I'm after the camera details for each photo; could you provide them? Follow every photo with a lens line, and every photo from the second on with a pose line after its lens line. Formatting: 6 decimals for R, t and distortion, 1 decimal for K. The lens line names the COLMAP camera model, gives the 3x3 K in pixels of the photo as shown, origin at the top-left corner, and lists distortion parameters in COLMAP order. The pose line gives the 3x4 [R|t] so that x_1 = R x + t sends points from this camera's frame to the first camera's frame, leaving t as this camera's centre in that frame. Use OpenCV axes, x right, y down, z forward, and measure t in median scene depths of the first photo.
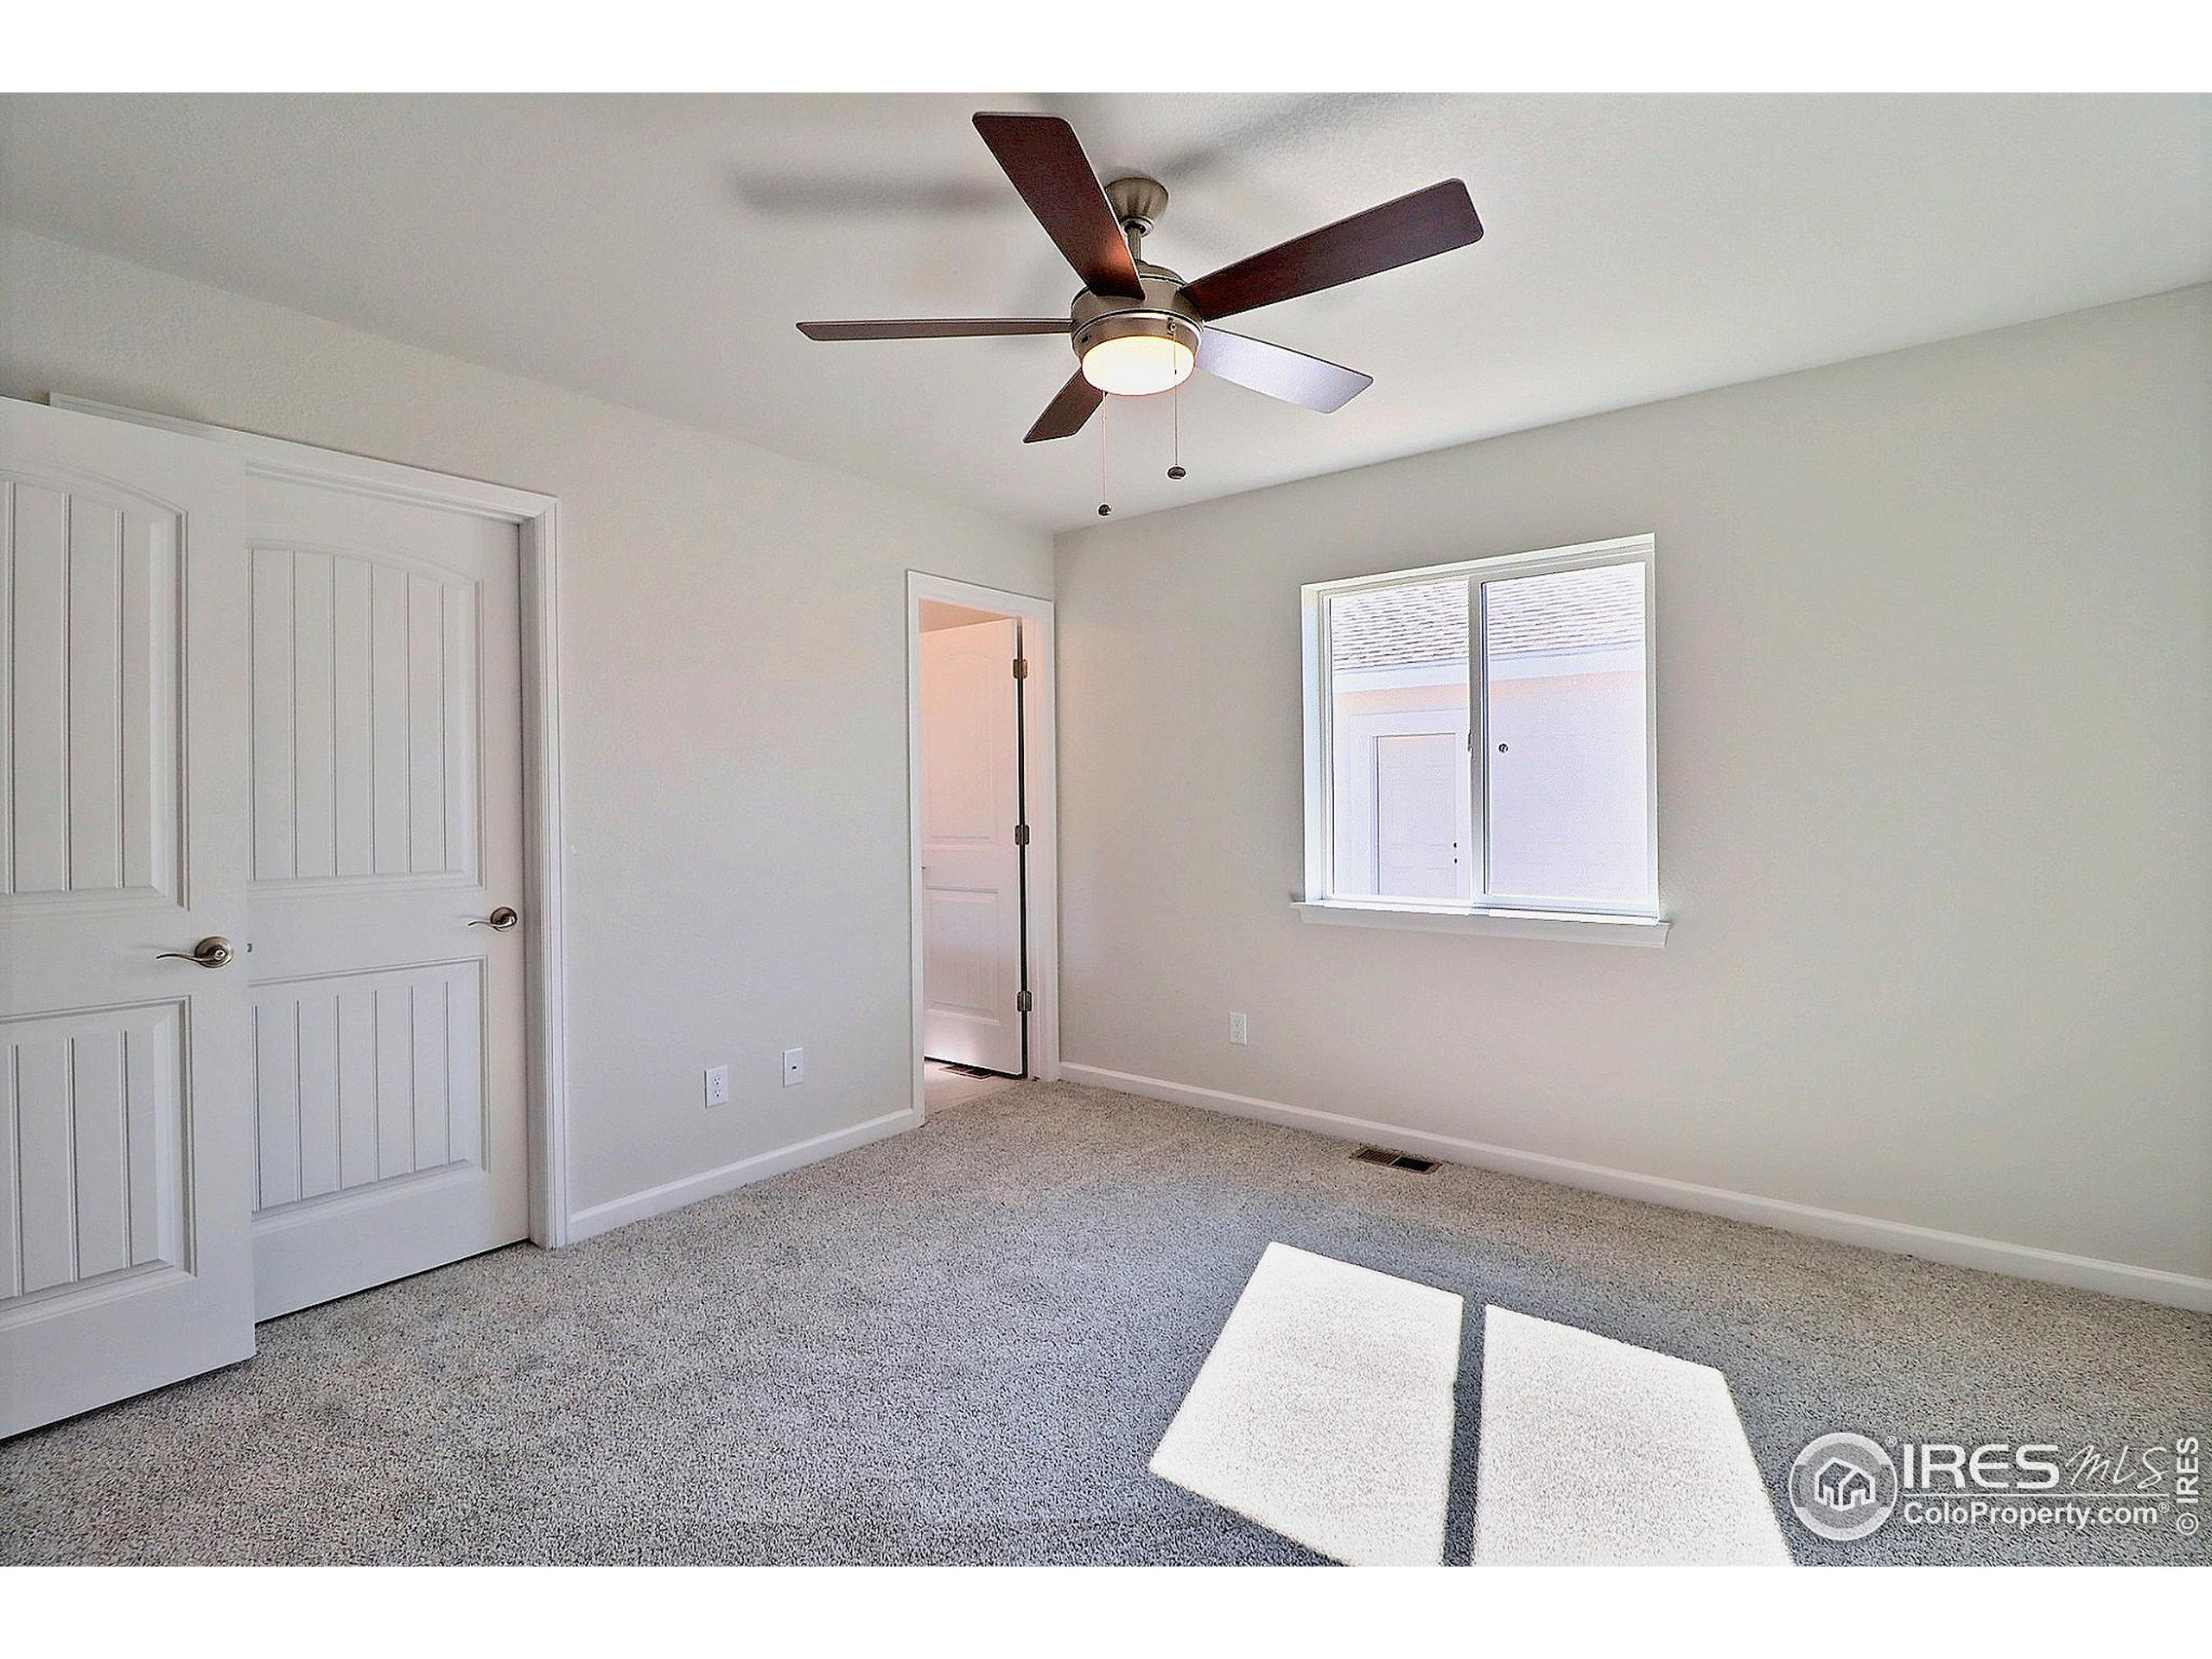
lens RADIAL K [[1031.1, 0, 1112.7], [0, 1031.1, 805.0], [0, 0, 1]] dist [-0.000861, -0.013219]
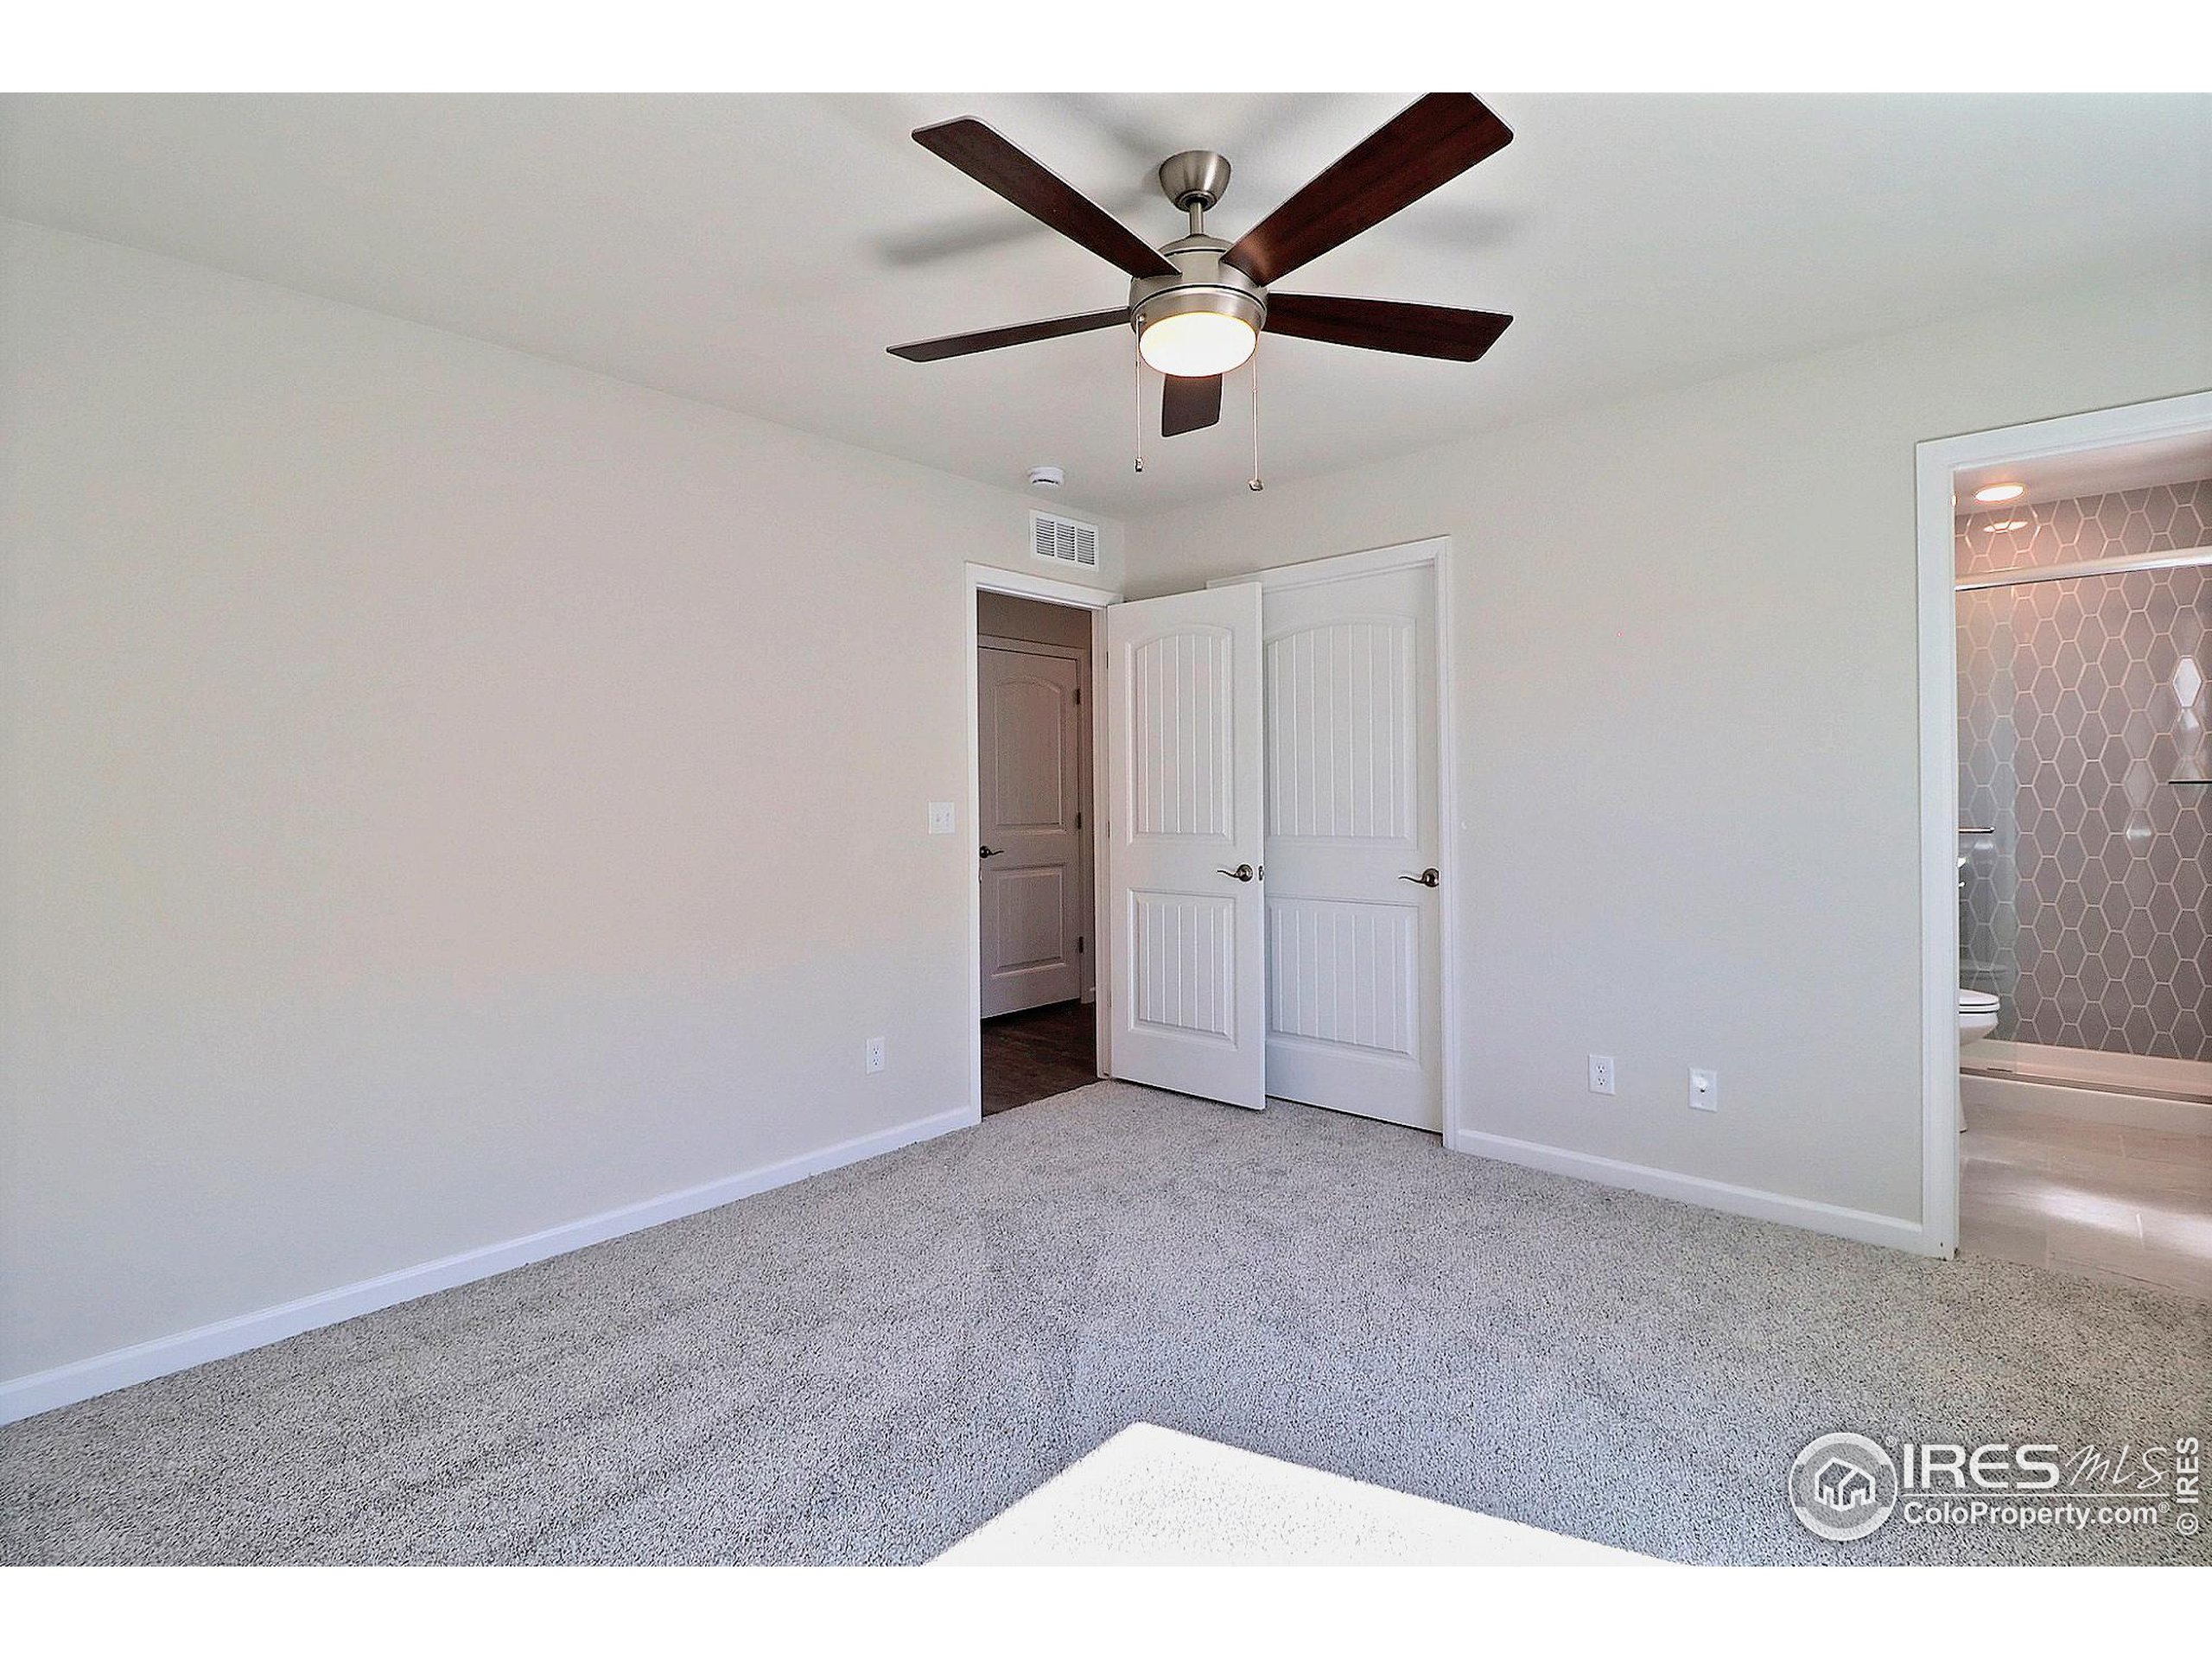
lens RADIAL K [[1031.1, 0, 1112.7], [0, 1031.1, 805.0], [0, 0, 1]] dist [-0.000861, -0.013219]
pose [[-0.076328, 0.019691, -0.996888, 0.690443], [0.013545, 0.999733, 0.018710, -0.008820], [0.996991, -0.012074, -0.076575, 0.681329]]
